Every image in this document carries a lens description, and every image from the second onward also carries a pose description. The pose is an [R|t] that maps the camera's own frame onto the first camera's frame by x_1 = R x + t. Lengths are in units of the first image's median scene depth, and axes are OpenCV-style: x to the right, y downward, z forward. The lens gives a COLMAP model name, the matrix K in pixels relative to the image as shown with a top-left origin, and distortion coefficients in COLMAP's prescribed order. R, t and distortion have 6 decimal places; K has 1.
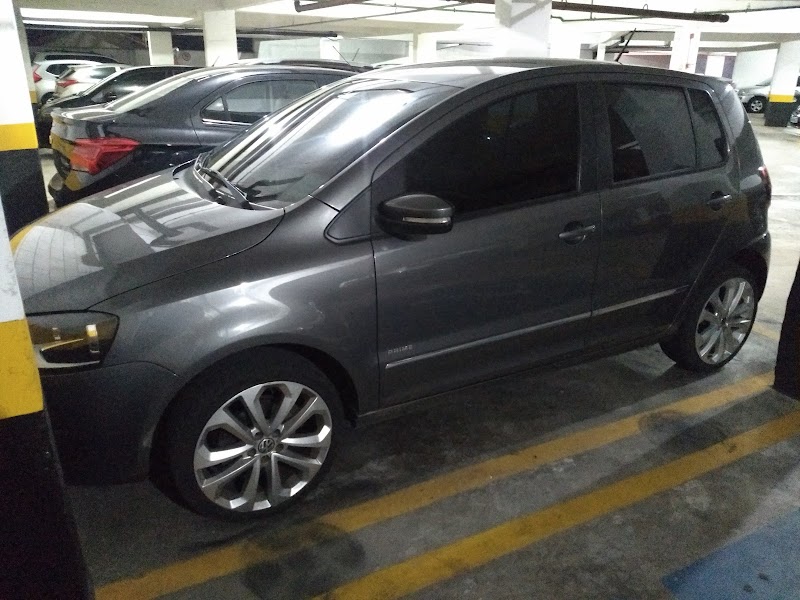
lens RADIAL K [[644.7, 0, 397.2], [0, 644.7, 296.7], [0, 0, 1]] dist [0.036069, -0.047207]
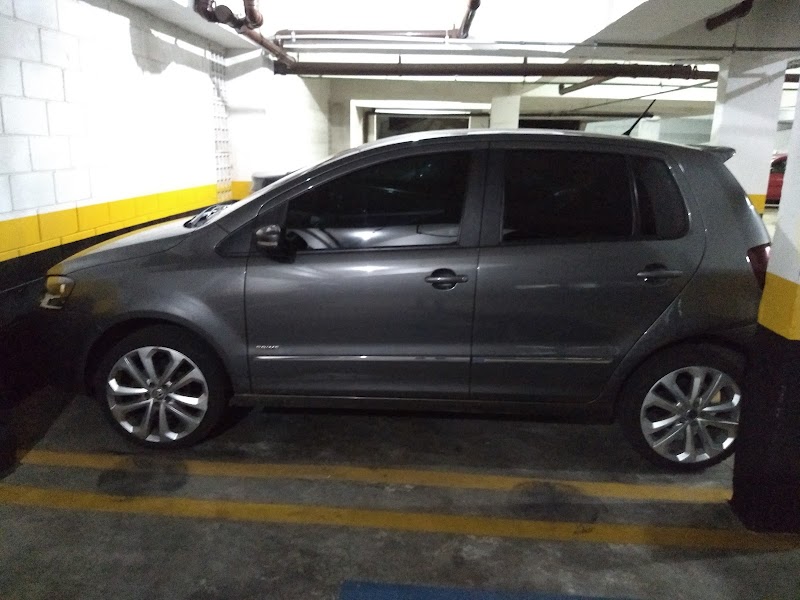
lens RADIAL K [[644.7, 0, 398.0], [0, 644.7, 302.0], [0, 0, 1]] dist [0.036069, -0.047207]
pose [[0.846331, 0.129952, -0.516562, 0.778093], [-0.185599, 0.980953, -0.057304, 0.015660], [0.499277, 0.144371, 0.854330, 0.028135]]
